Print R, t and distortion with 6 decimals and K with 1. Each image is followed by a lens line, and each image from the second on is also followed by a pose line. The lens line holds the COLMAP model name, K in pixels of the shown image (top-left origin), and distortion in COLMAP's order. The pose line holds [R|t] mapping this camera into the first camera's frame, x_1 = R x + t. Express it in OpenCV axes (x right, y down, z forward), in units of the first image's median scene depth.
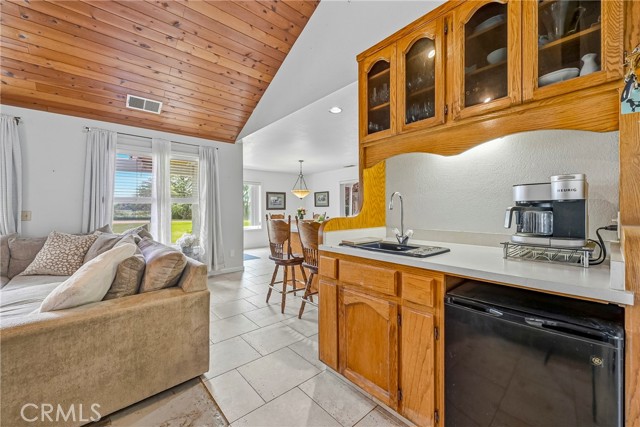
lens RADIAL K [[255.1, 0, 317.6], [0, 255.1, 209.3], [0, 0, 1]] dist [0.002743, -0.000608]
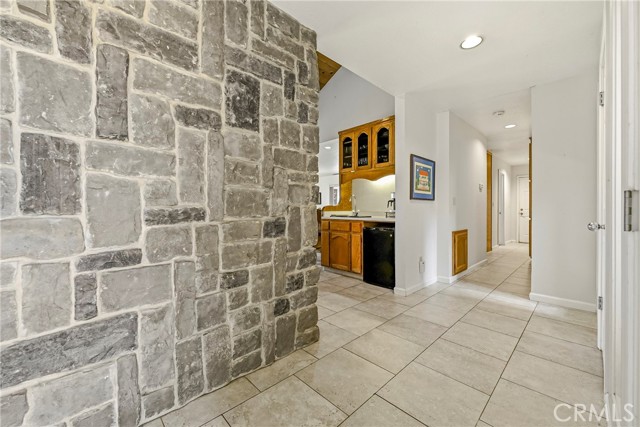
lens RADIAL K [[255.1, 0, 319.9], [0, 255.1, 213.1], [0, 0, 1]] dist [0.002743, -0.000608]
pose [[0.998764, 0.001853, 0.049665, -0.110051], [-0.002304, 0.999957, 0.009032, 0.070735], [-0.049646, -0.009135, 0.998725, -1.180350]]
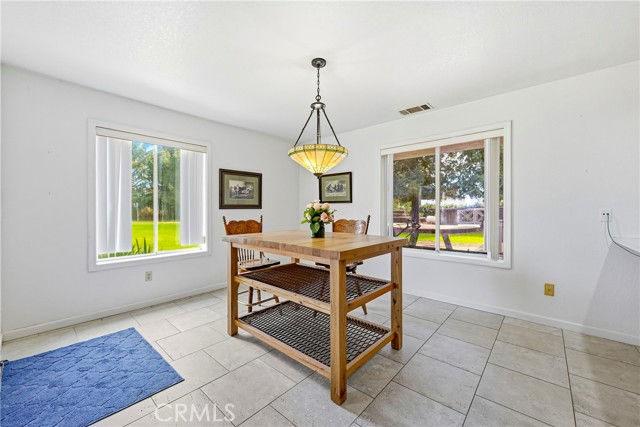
lens RADIAL K [[255.1, 0, 319.9], [0, 255.1, 212.6], [0, 0, 1]] dist [0.002743, -0.000608]
pose [[0.990475, 0.005062, 0.137602, -0.332814], [-0.006305, 0.999943, 0.008599, 0.016926], [-0.137550, -0.009385, 0.990450, 2.029371]]
